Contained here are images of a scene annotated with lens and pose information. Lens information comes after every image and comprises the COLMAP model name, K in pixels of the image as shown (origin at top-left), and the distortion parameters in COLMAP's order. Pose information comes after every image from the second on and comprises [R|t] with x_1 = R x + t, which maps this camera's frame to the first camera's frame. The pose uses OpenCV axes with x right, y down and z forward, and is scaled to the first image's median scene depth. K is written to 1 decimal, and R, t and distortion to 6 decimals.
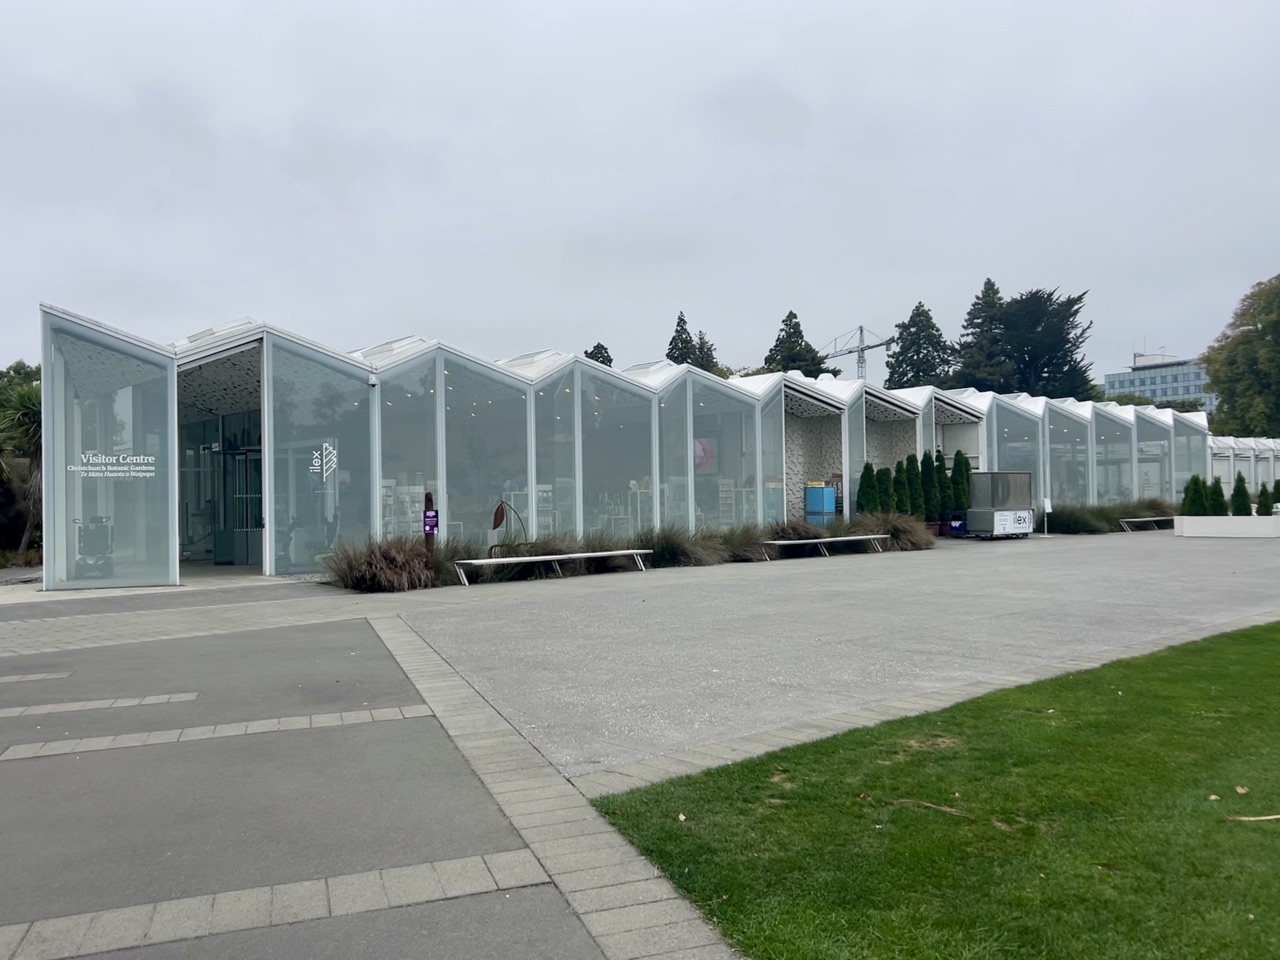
lens RADIAL K [[975.2, 0, 640.0], [0, 975.2, 480.0], [0, 0, 1]] dist [0.000258, 0.004475]
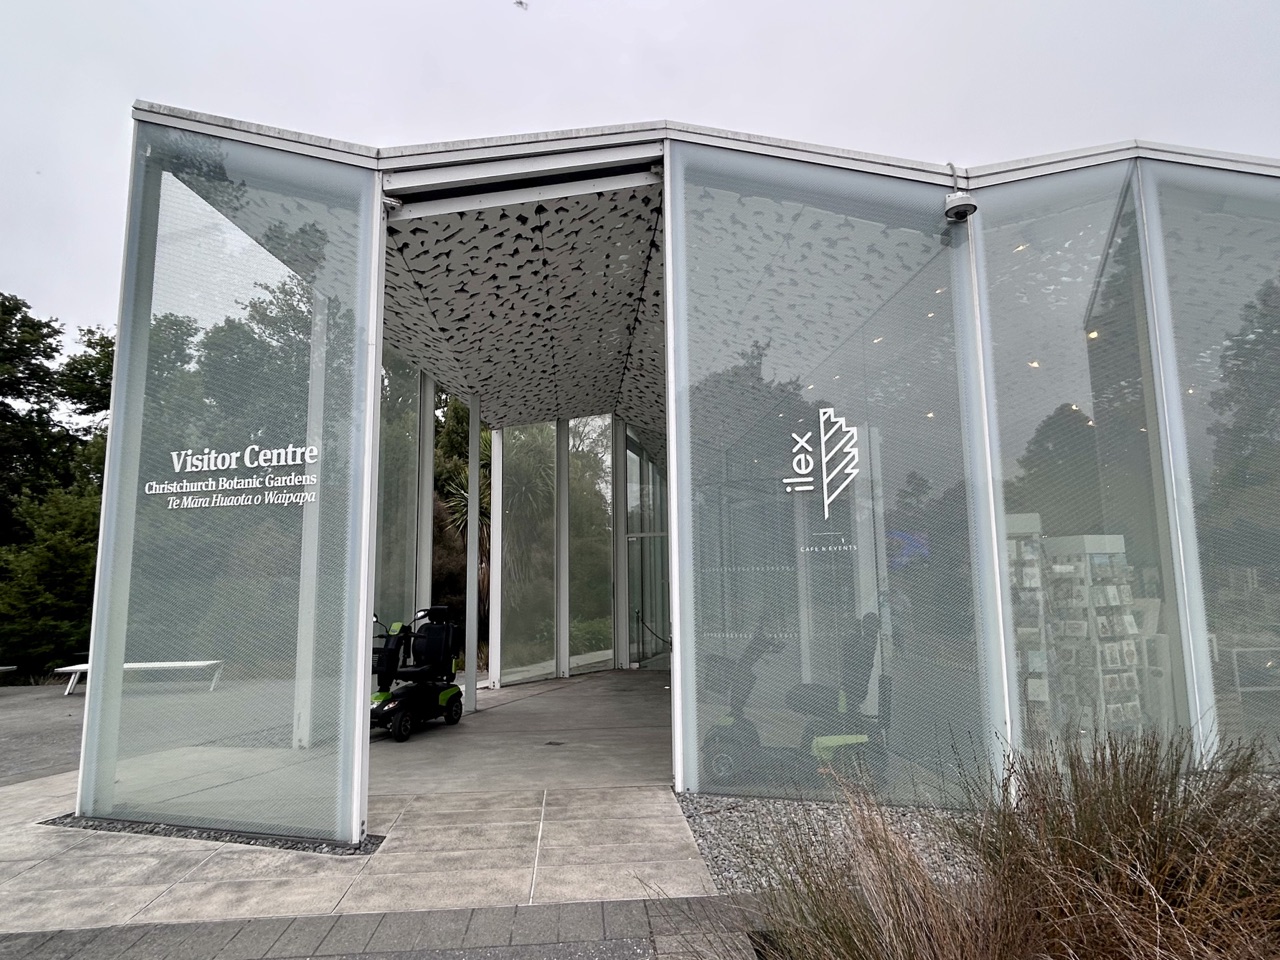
lens RADIAL K [[785.0, 0, 640.0], [0, 785.0, 480.0], [0, 0, 1]] dist [-0.000899, 0.000226]
pose [[0.794950, -0.078781, -0.601538, -0.210603], [0.010701, 0.993199, -0.115934, 0.019005], [0.606580, 0.085725, 0.790387, 0.745222]]
